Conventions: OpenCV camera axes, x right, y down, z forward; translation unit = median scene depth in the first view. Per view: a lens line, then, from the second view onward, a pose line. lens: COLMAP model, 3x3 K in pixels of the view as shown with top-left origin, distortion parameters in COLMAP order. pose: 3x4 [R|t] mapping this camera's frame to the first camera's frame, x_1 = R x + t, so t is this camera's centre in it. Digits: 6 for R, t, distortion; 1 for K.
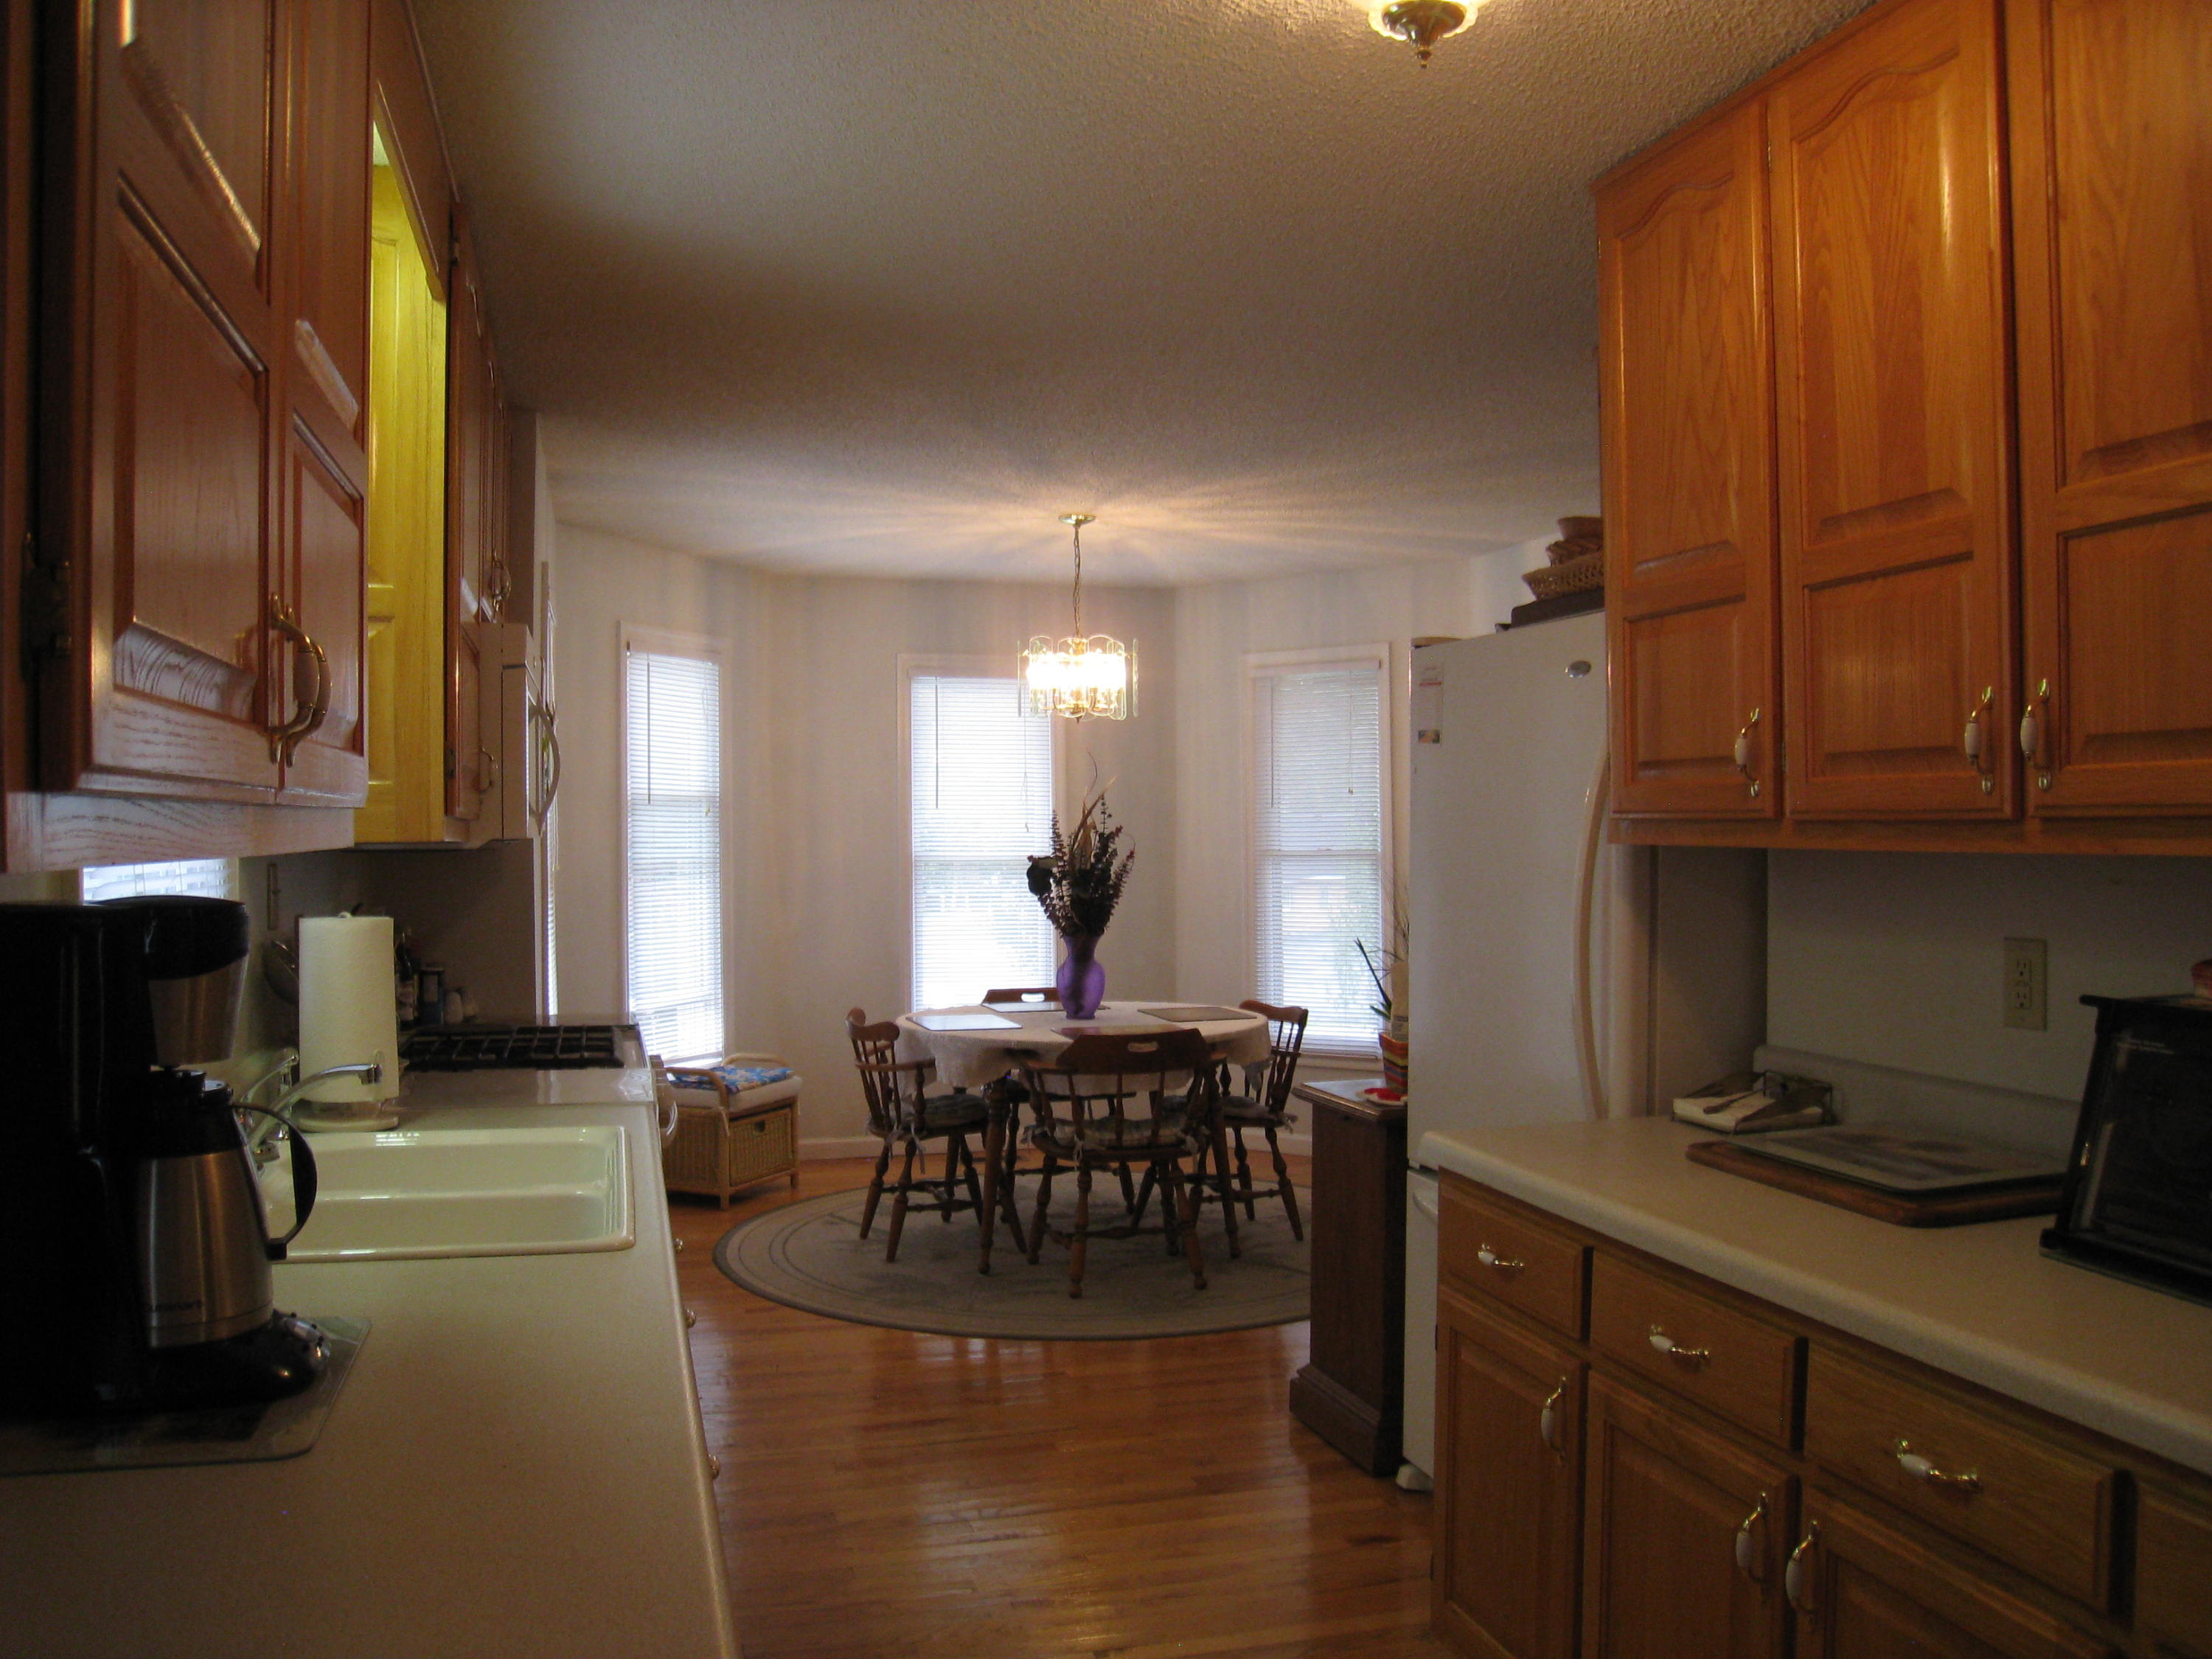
lens RADIAL K [[1831.5, 0, 1124.1], [0, 1831.5, 830.4], [0, 0, 1]] dist [-0.161699, 0.102779]
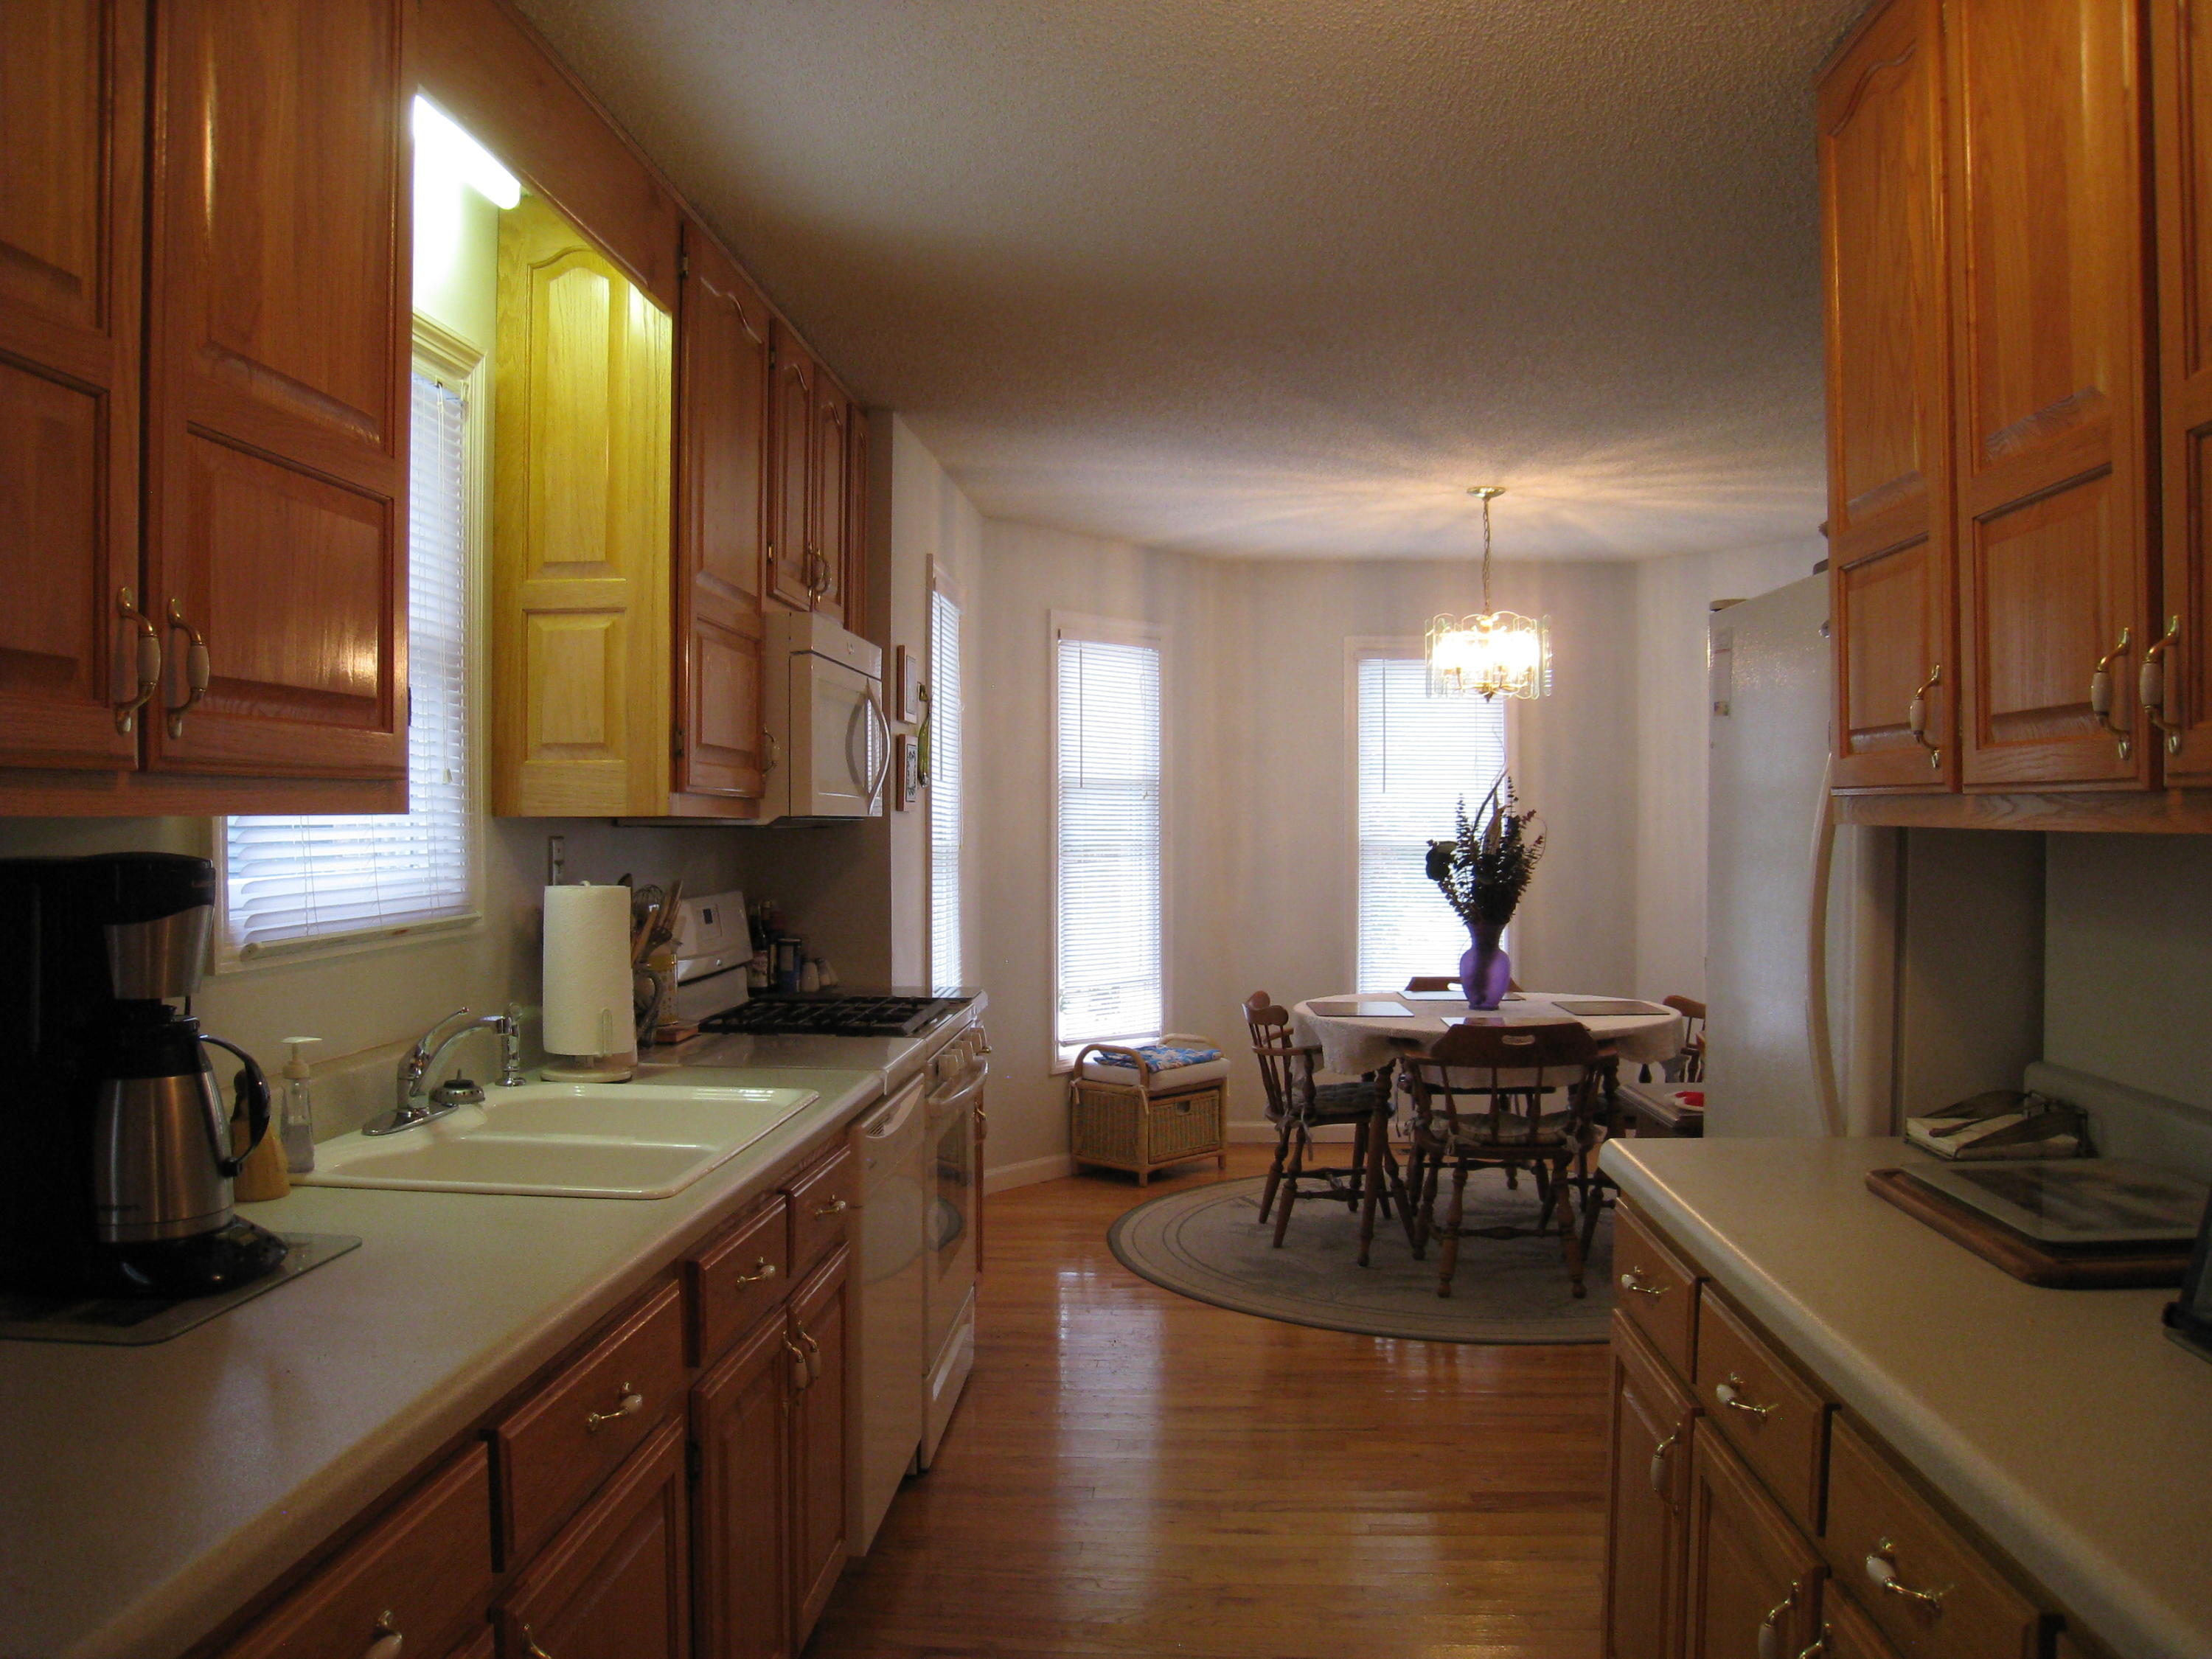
lens RADIAL K [[1831.5, 0, 1124.1], [0, 1831.5, 830.4], [0, 0, 1]] dist [-0.161699, 0.102779]
pose [[0.944124, 0.006452, -0.329529, 0.117734], [-0.004546, 0.999968, 0.006555, 0.003155], [0.329560, -0.004691, 0.944123, 0.033094]]
